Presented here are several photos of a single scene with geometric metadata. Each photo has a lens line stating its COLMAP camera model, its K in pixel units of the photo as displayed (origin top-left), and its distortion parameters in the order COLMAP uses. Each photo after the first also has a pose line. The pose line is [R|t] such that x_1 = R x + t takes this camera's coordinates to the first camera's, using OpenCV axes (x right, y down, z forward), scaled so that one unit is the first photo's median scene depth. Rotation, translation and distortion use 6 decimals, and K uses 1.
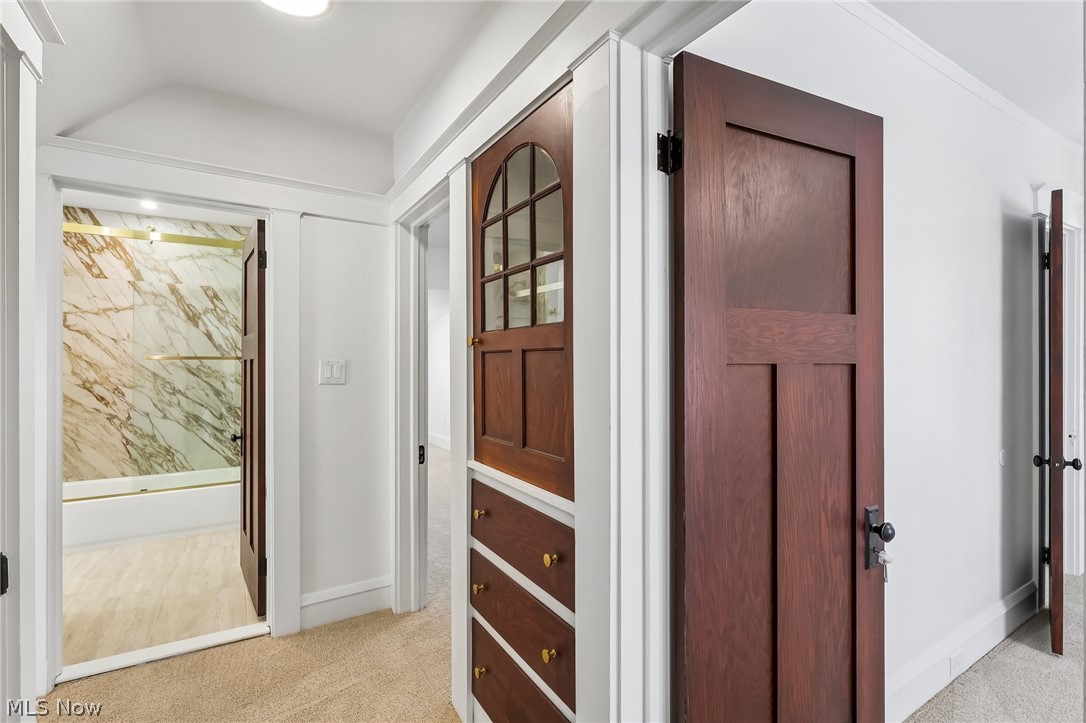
lens RADIAL K [[505.0, 0, 539.7], [0, 505.0, 361.7], [0, 0, 1]] dist [-0.000908, -0.000139]
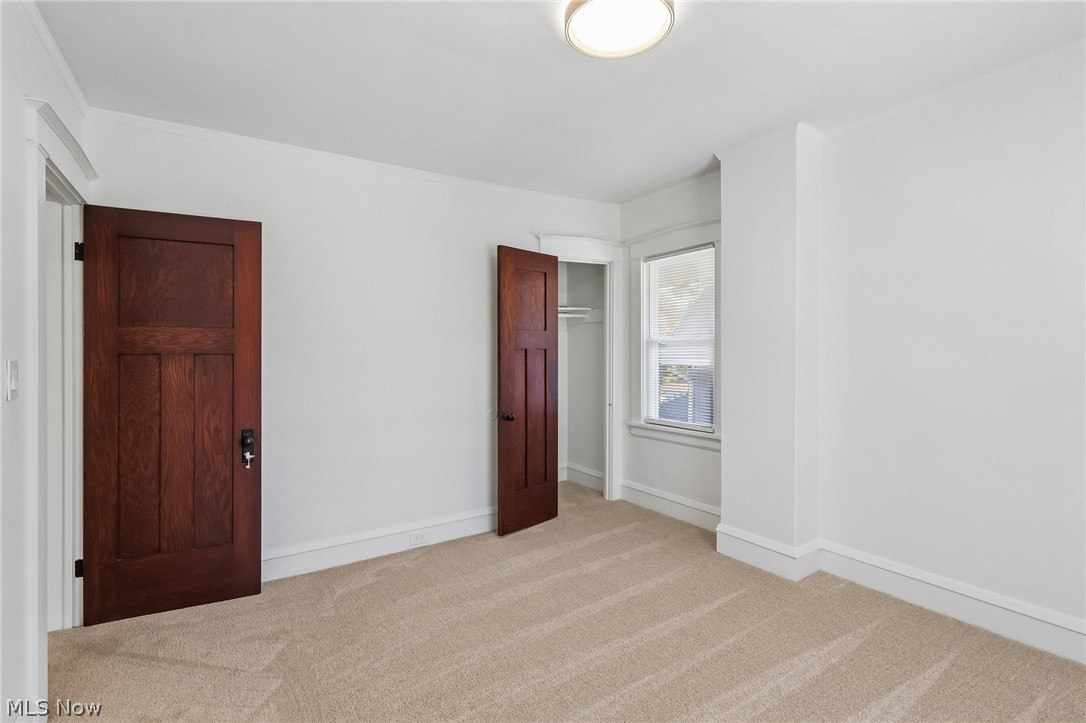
lens RADIAL K [[505.0, 0, 540.5], [0, 505.0, 351.9], [0, 0, 1]] dist [-0.000908, -0.000139]
pose [[0.999250, 0.005386, 0.038349, 1.943176], [-0.005540, 0.999977, 0.003901, -0.020490], [-0.038328, -0.004111, 0.999257, -1.080899]]
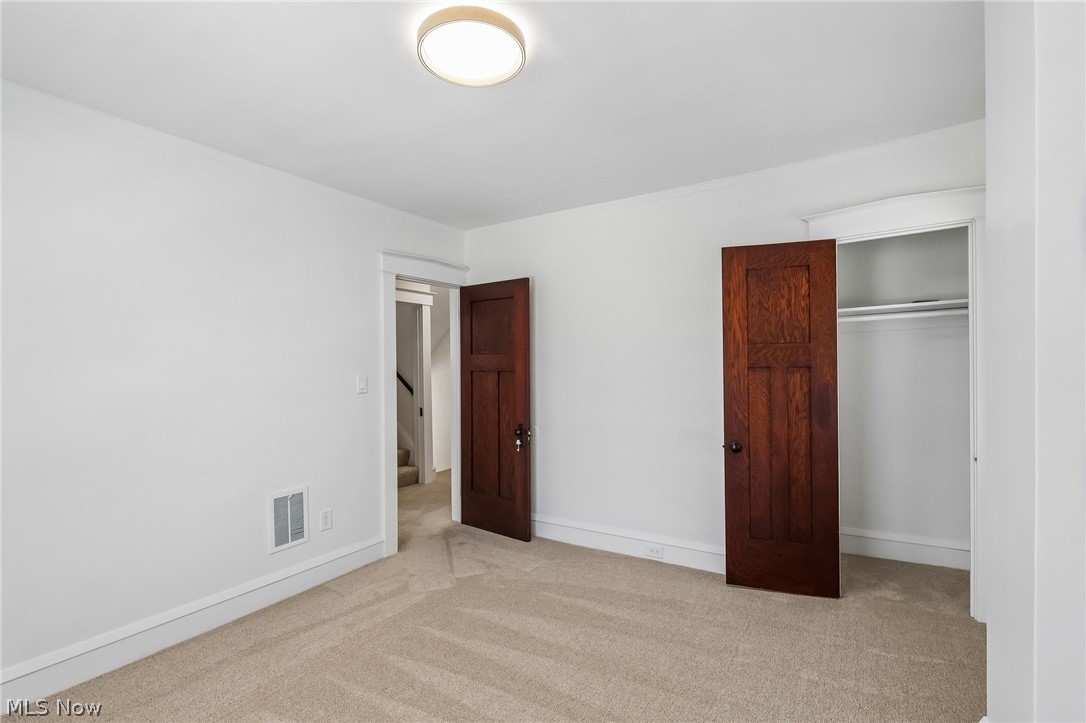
lens RADIAL K [[505.0, 0, 548.7], [0, 505.0, 362.2], [0, 0, 1]] dist [-0.000908, -0.000139]
pose [[0.456820, -0.001415, -0.889558, 3.627194], [0.004037, 0.999992, 0.000483, -0.052939], [0.889550, -0.003812, 0.456821, -0.121523]]
